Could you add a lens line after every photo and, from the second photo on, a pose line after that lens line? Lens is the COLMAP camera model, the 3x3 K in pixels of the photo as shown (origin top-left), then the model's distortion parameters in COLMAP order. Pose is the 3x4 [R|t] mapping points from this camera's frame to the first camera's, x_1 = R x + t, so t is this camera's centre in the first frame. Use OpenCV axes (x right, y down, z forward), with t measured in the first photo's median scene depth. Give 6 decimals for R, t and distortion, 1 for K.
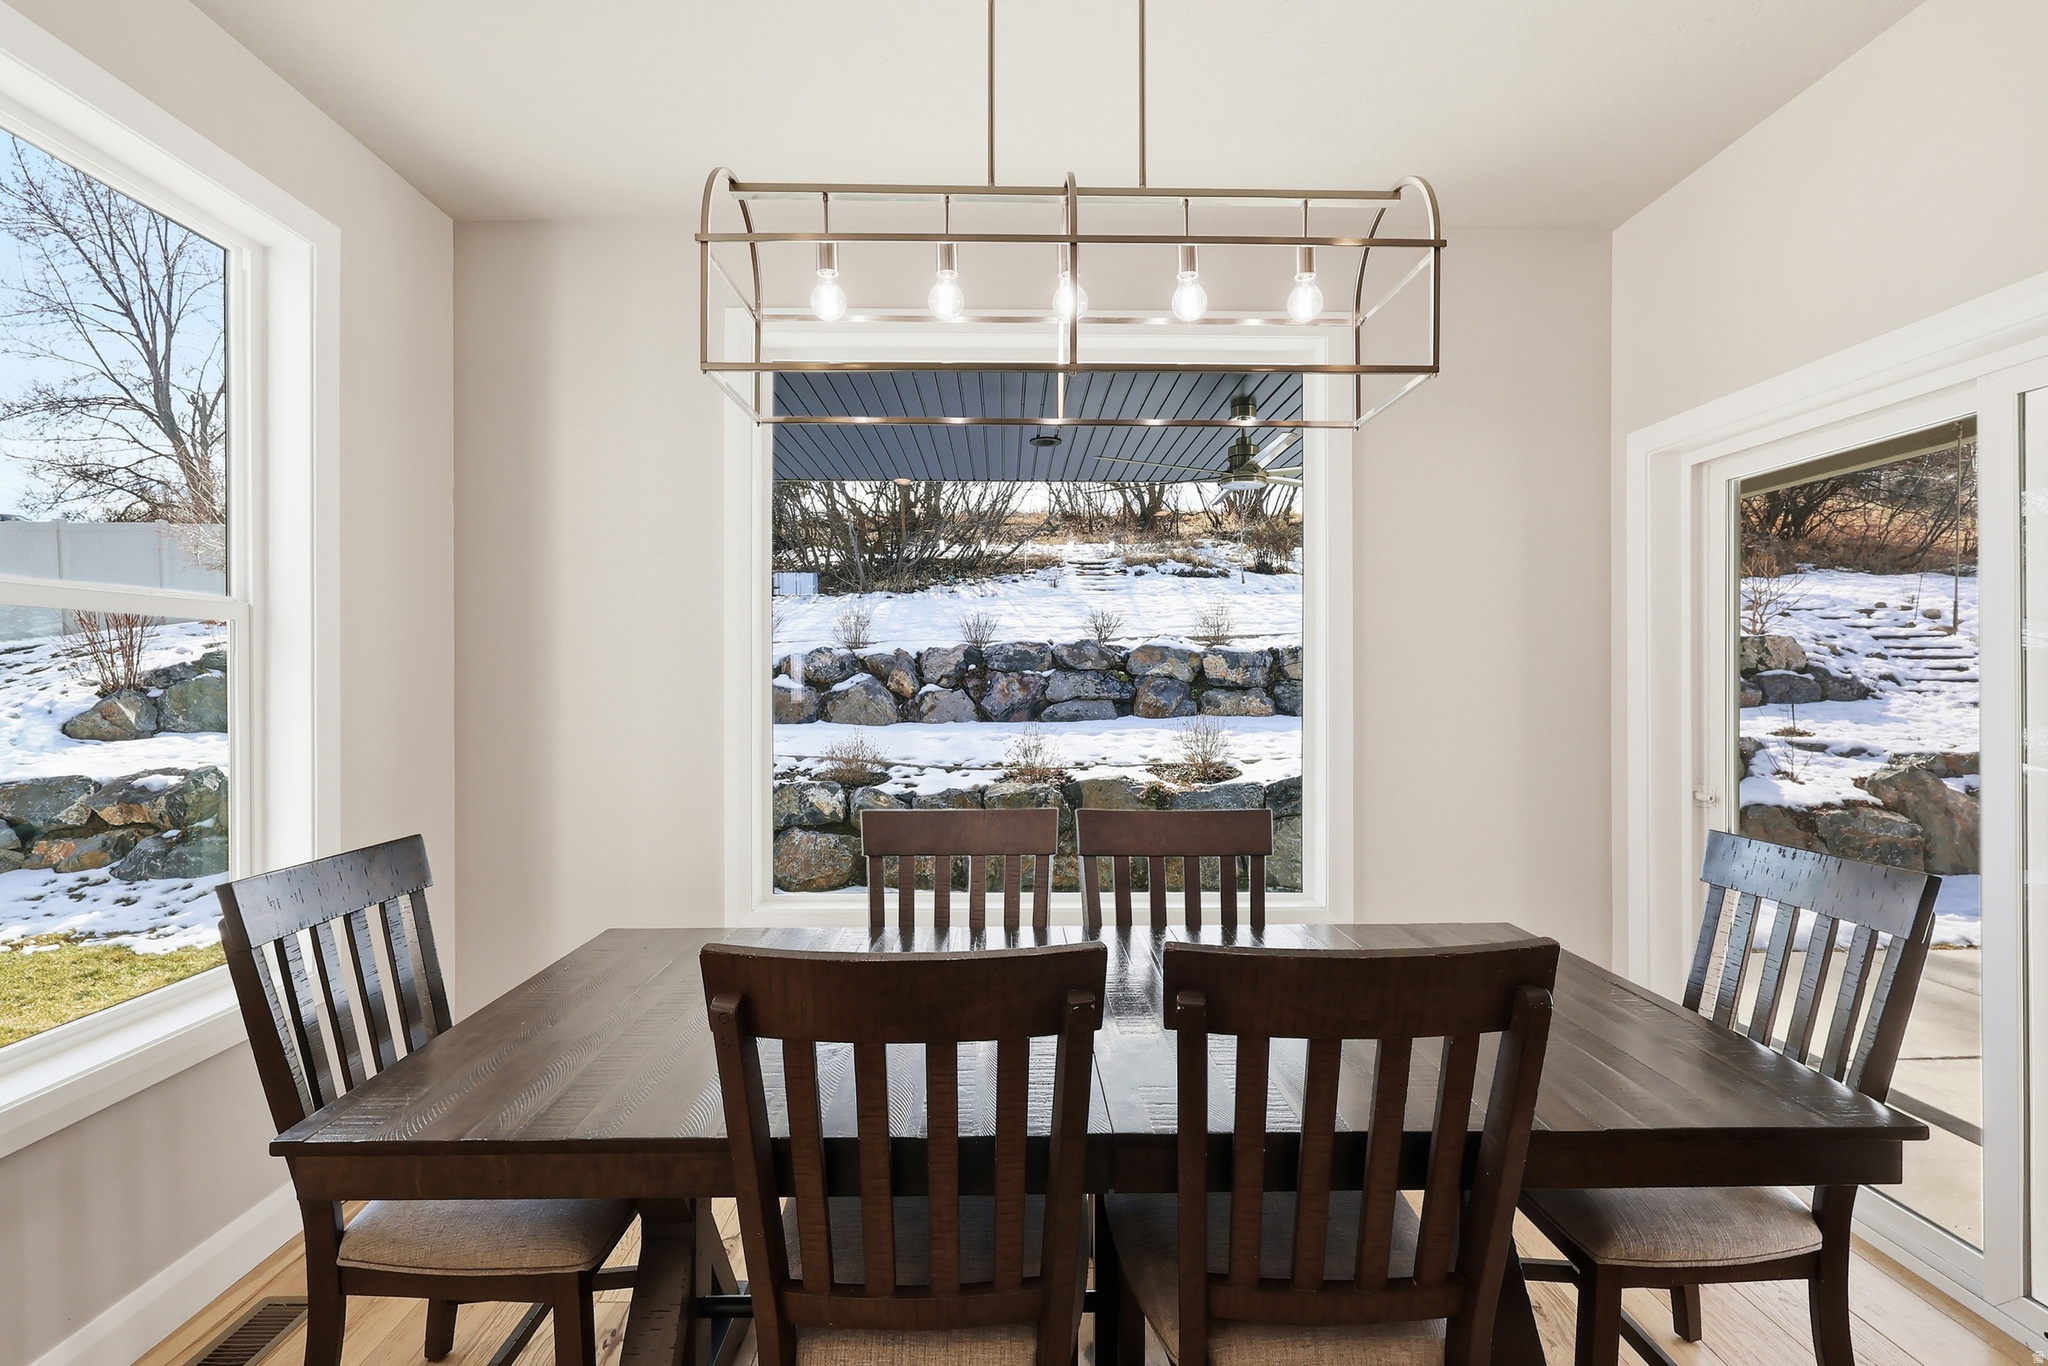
lens RADIAL K [[945.8, 0, 1024.0], [0, 945.8, 683.0], [0, 0, 1]] dist [-0.005119, 0.000123]
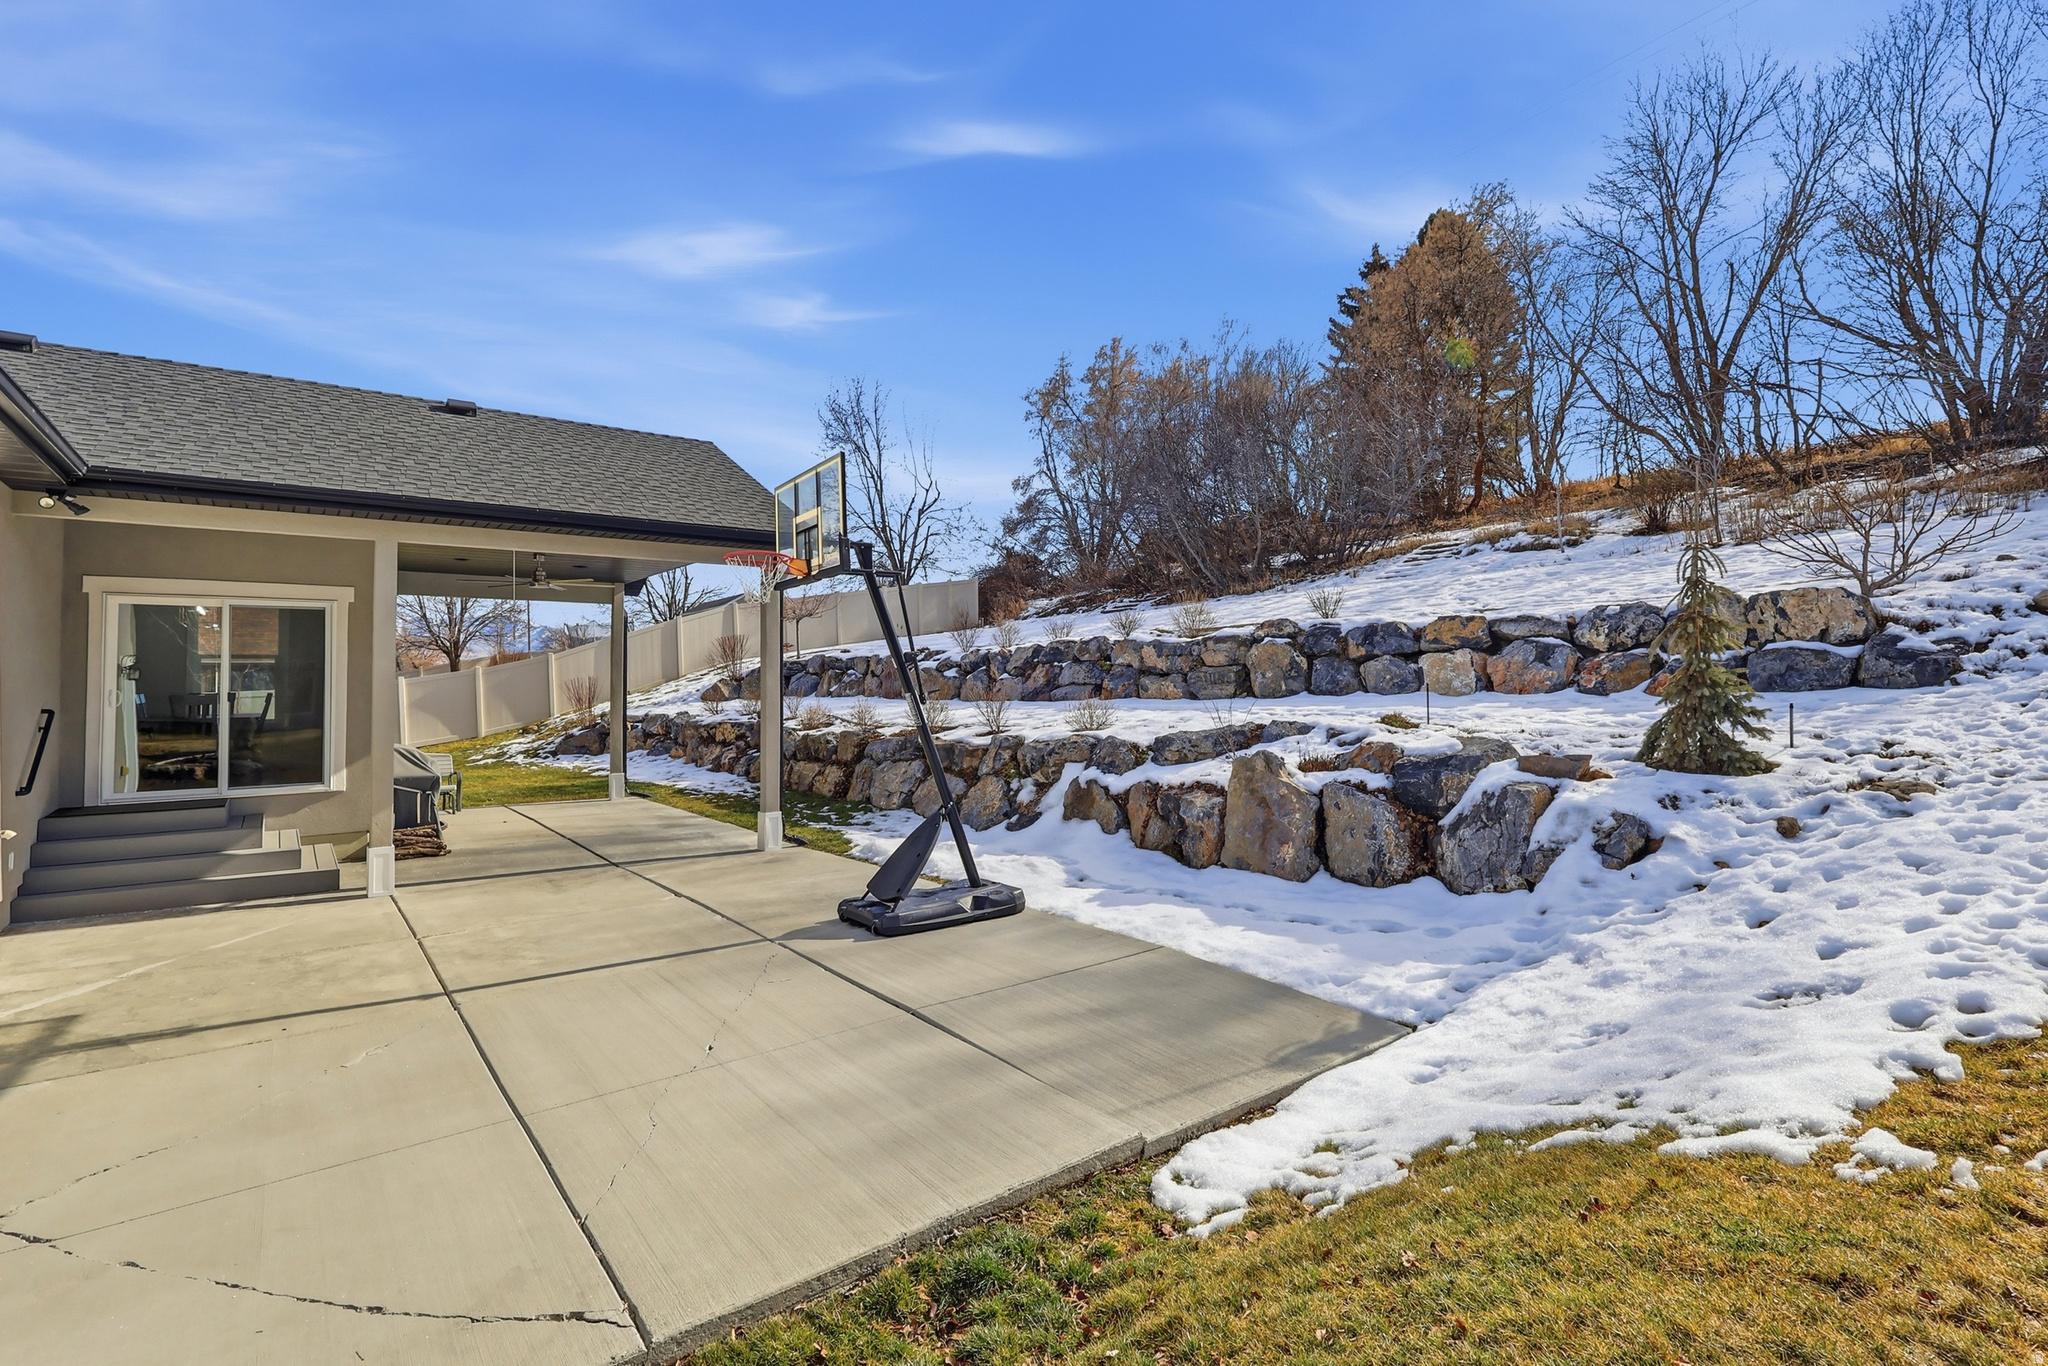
lens RADIAL K [[945.8, 0, 1024.0], [0, 945.8, 683.0], [0, 0, 1]] dist [-0.005119, 0.000123]
pose [[0.600762, -0.000823, -0.799428, 1.034628], [0.002227, 0.999997, 0.000644, 0.014510], [0.799425, -0.002167, 0.600762, 0.174559]]
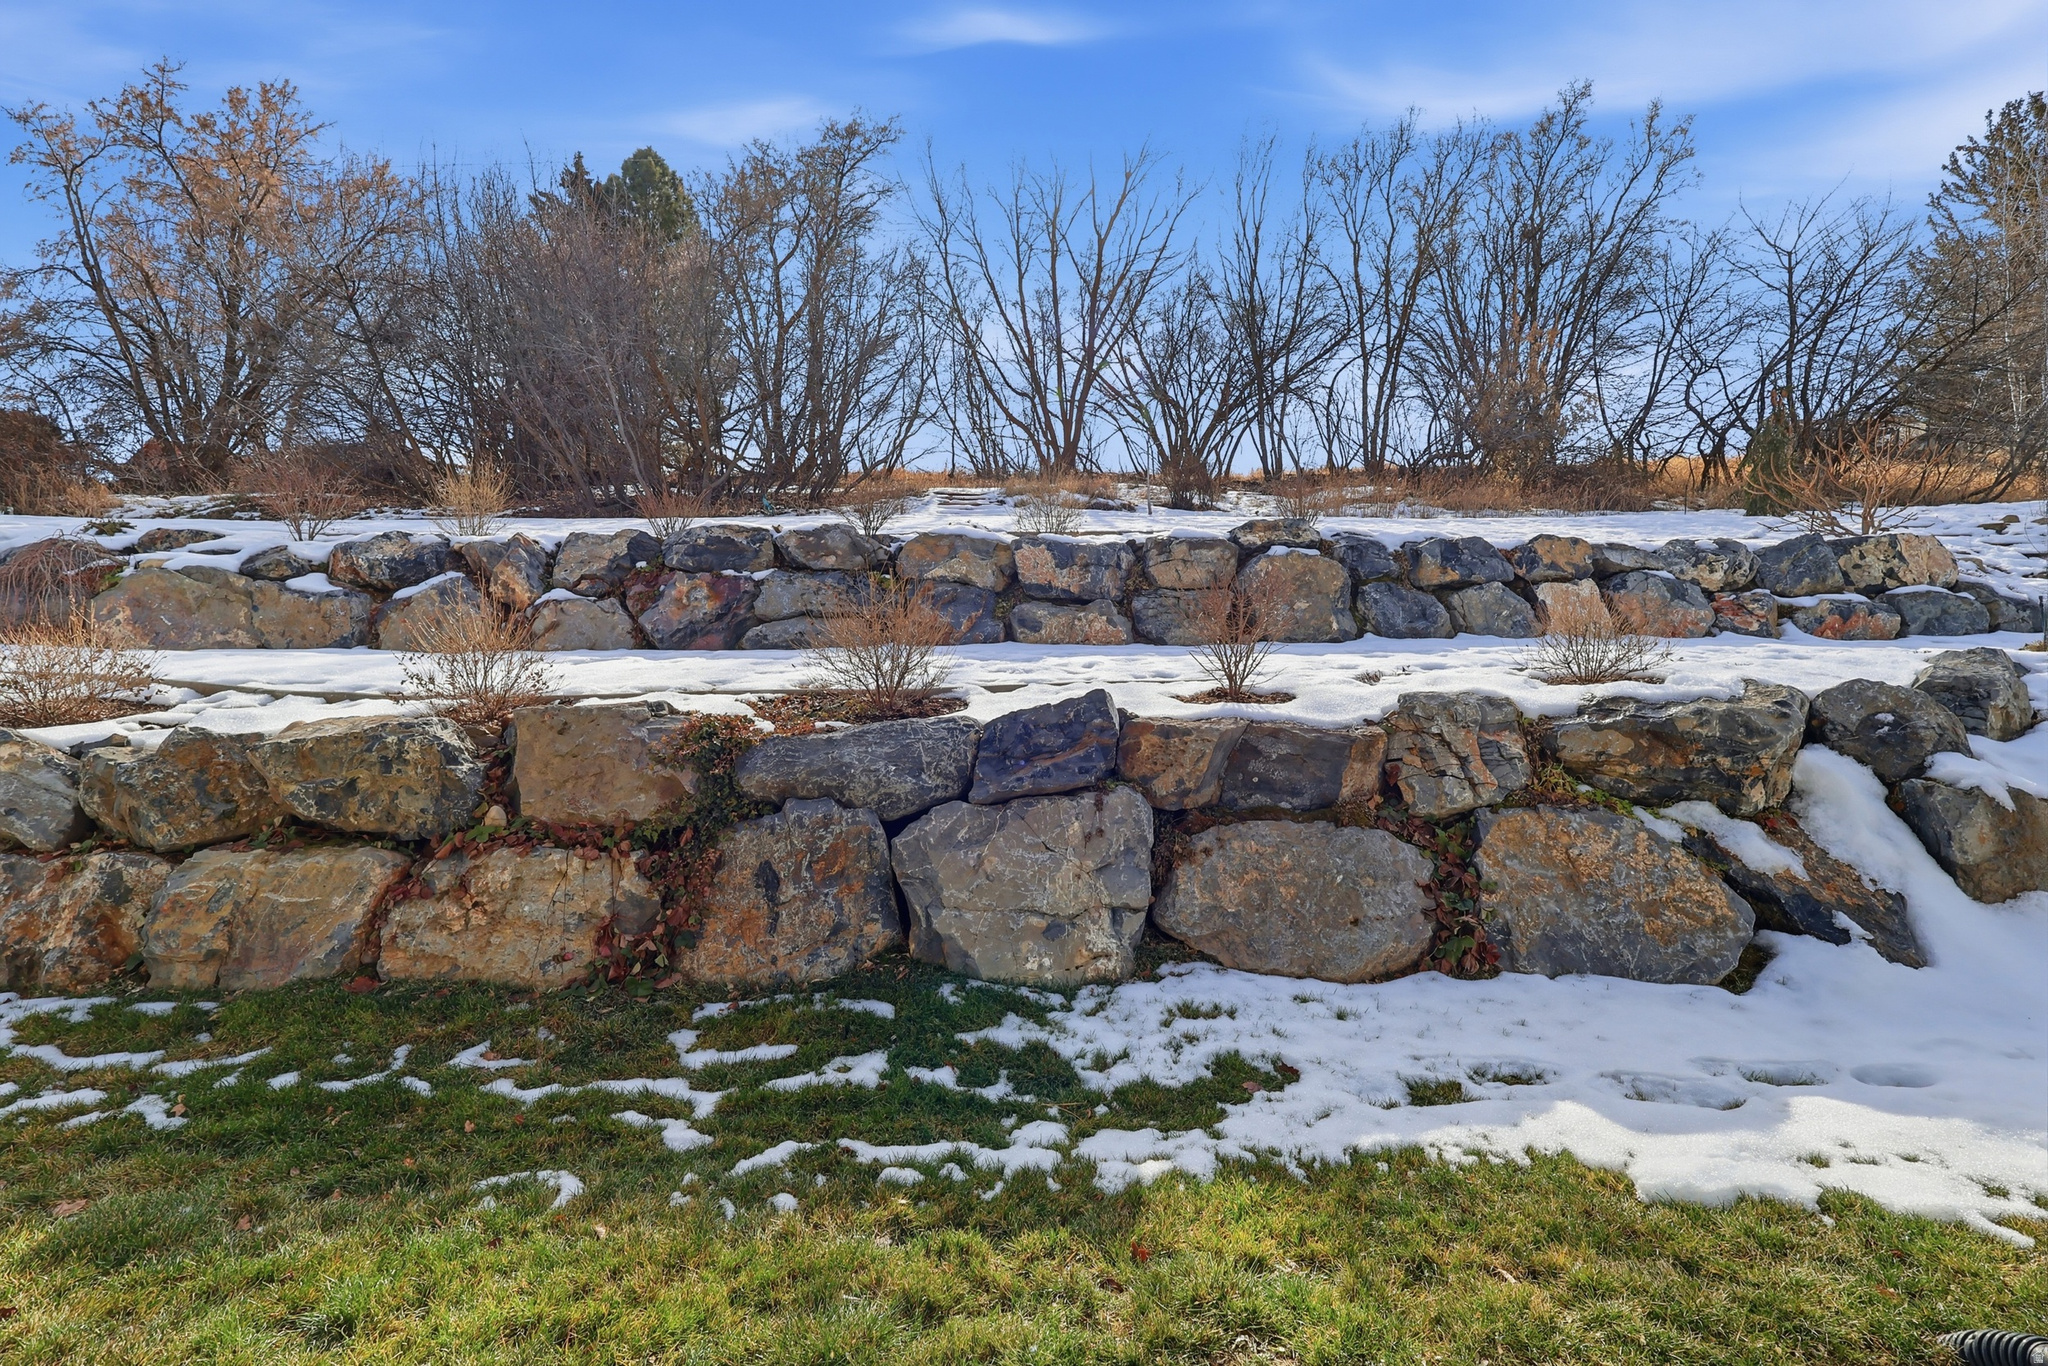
lens RADIAL K [[945.8, 0, 1024.0], [0, 945.8, 683.0], [0, 0, 1]] dist [-0.005119, 0.000123]
pose [[0.999445, 0.006570, 0.032645, 0.174823], [-0.006340, 0.999954, -0.007152, 0.062931], [-0.032691, 0.006941, 0.999441, 0.390188]]
